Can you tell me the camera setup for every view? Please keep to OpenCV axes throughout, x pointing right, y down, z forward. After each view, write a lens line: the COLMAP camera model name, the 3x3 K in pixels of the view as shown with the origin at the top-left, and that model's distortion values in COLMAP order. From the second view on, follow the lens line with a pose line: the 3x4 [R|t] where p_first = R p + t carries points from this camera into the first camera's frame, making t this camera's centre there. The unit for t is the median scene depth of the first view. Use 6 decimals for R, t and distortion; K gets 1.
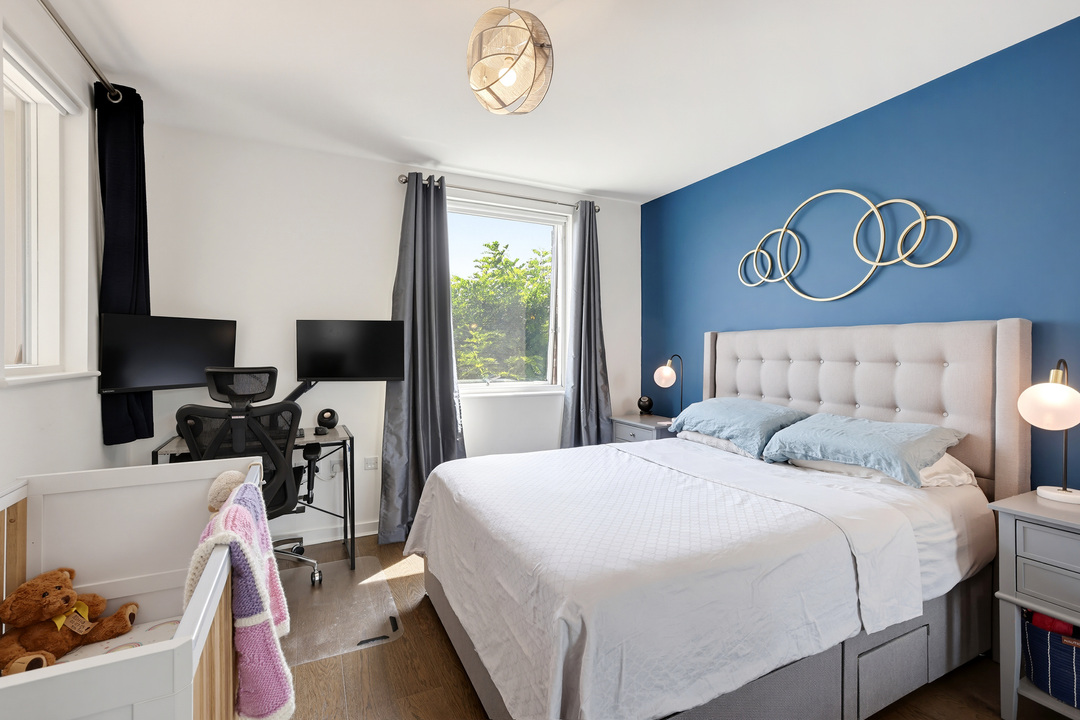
lens RADIAL K [[482.9, 0, 542.0], [0, 482.9, 352.2], [0, 0, 1]] dist [-0.003975, 0.007167]
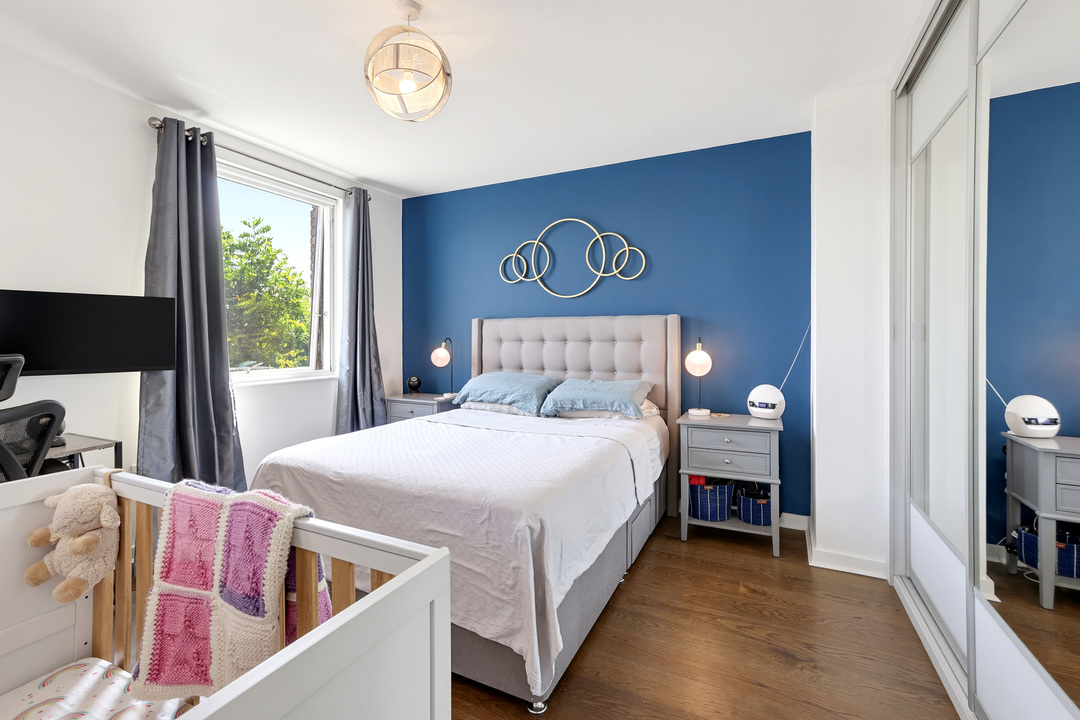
lens RADIAL K [[482.9, 0, 533.4], [0, 482.9, 338.5], [0, 0, 1]] dist [-0.003975, 0.007167]
pose [[0.798094, -0.004059, 0.602519, -0.308381], [0.004773, 0.999989, 0.000414, 0.008599], [-0.602513, 0.002546, 0.798105, -0.042130]]
